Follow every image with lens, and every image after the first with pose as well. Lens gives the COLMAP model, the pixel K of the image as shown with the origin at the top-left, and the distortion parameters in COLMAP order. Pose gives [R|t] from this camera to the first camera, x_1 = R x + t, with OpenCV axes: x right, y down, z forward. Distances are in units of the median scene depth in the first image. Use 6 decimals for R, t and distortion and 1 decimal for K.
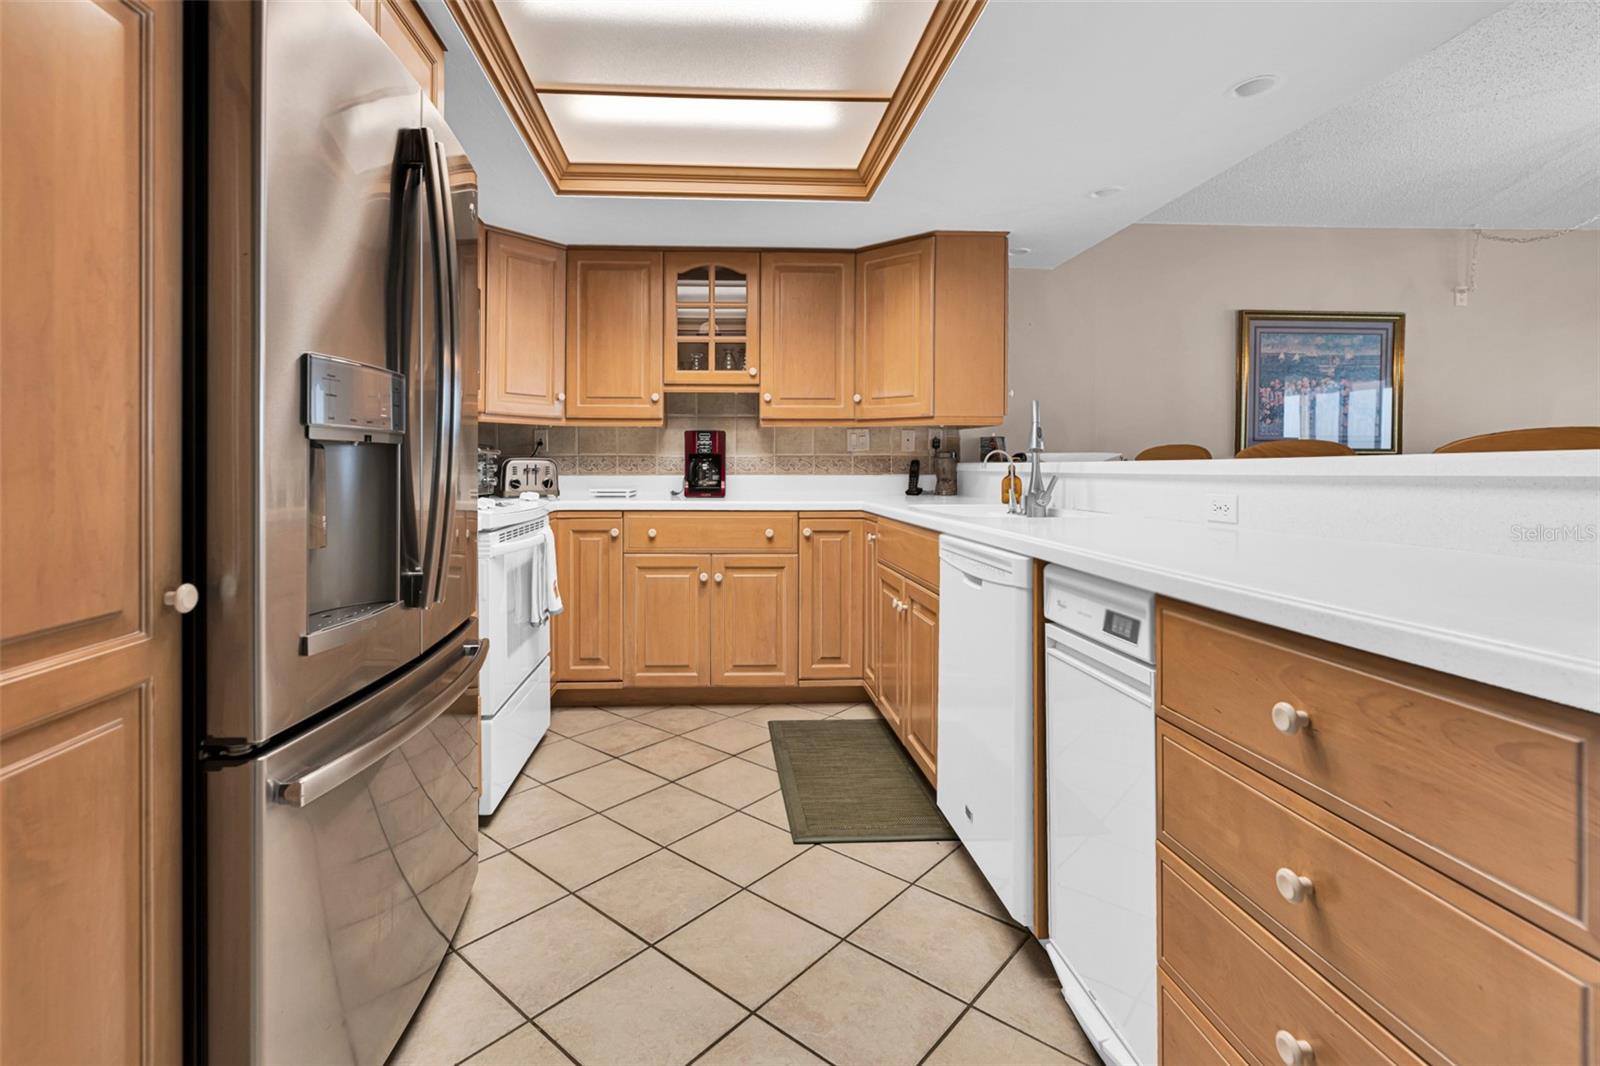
lens RADIAL K [[775.6, 0, 768.5], [0, 775.6, 469.5], [0, 0, 1]] dist [-0.000259, -0.005948]
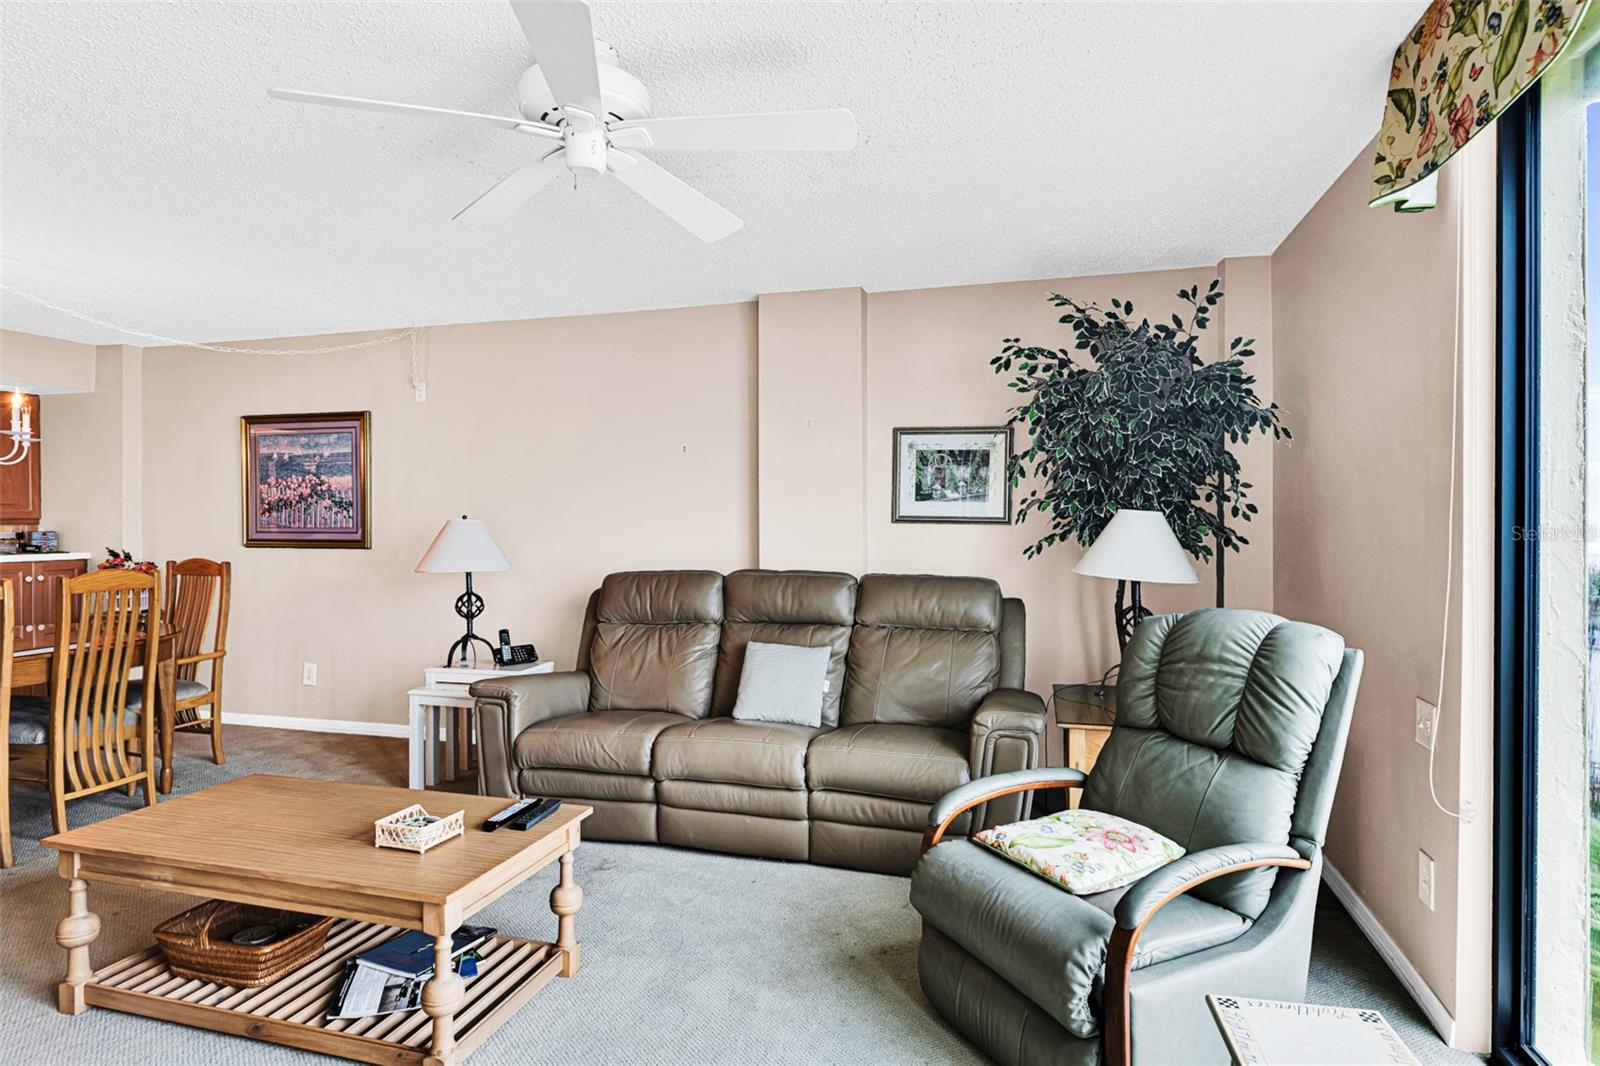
lens RADIAL K [[927.7, 0, 877.4], [0, 927.7, 522.6], [0, 0, 1]] dist [0.002443, -0.002239]
pose [[0.950726, -0.003880, -0.310008, 2.365508], [0.004074, 0.999992, -0.000020, -0.057456], [0.310006, -0.001244, 0.950734, -0.005020]]
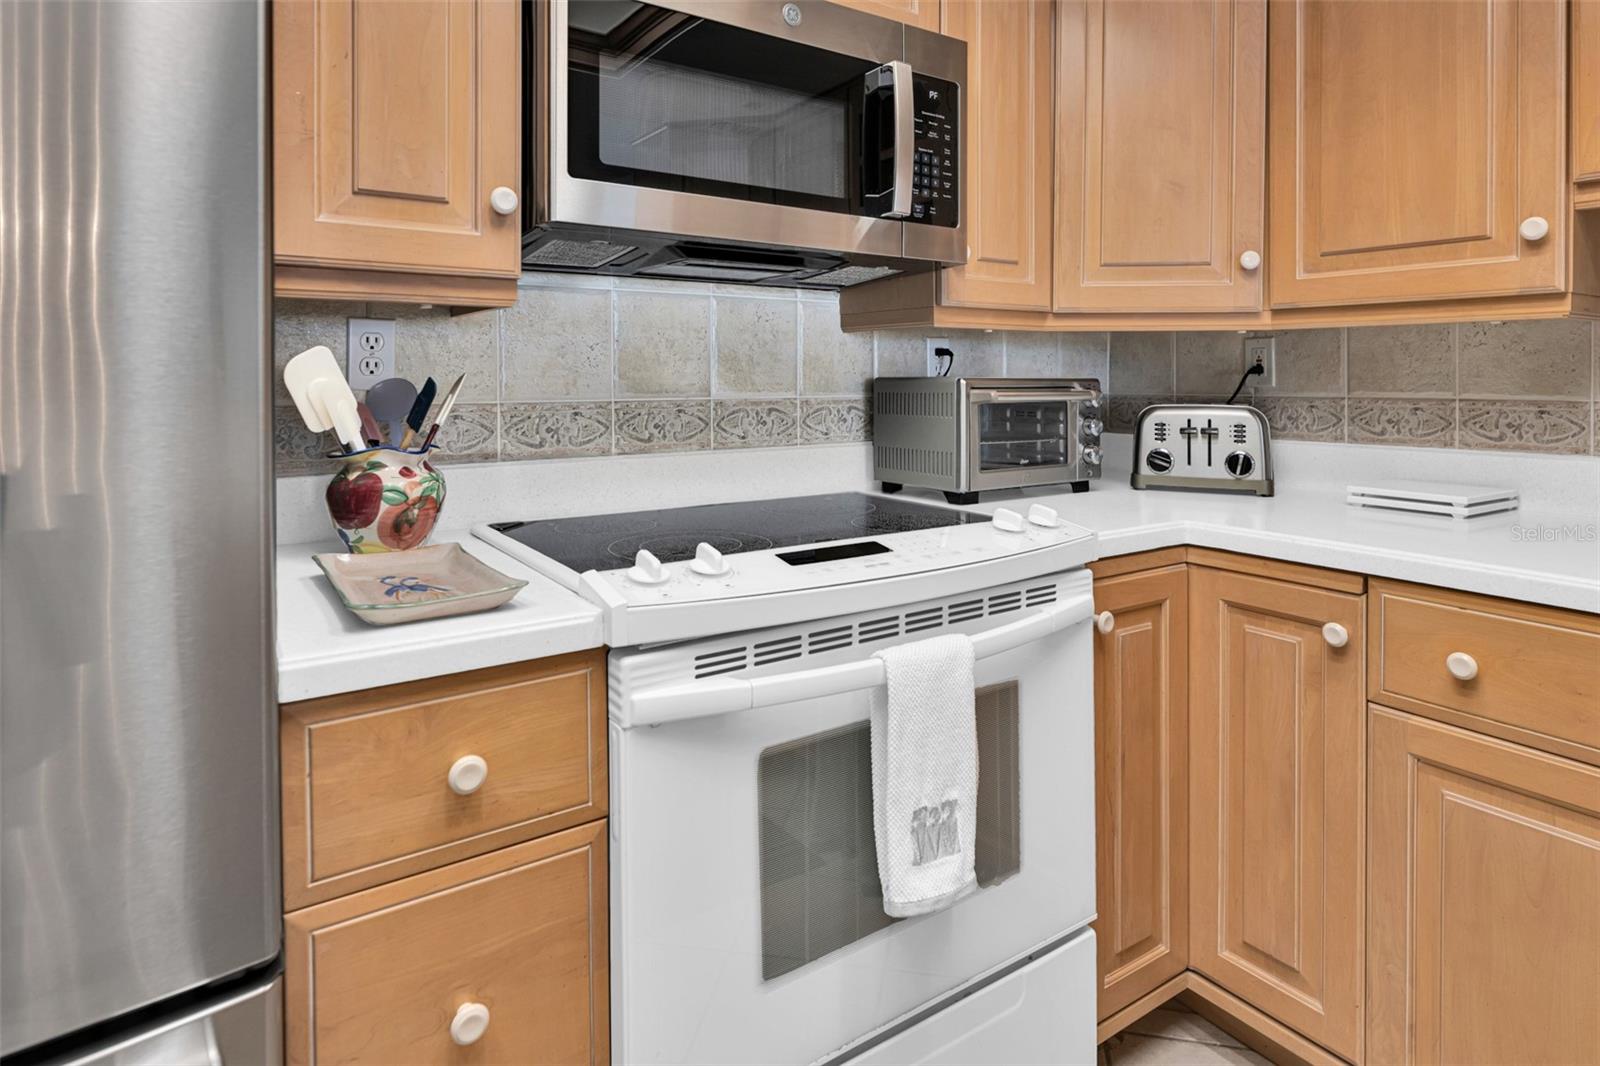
lens RADIAL K [[927.7, 0, 763.1], [0, 927.7, 380.3], [0, 0, 1]] dist [0.002443, -0.002239]
pose [[0.502866, 0.003381, -0.864358, 0.030098], [-0.001305, 0.999994, 0.003153, -0.032361], [0.864364, -0.000458, 0.502867, 0.556472]]
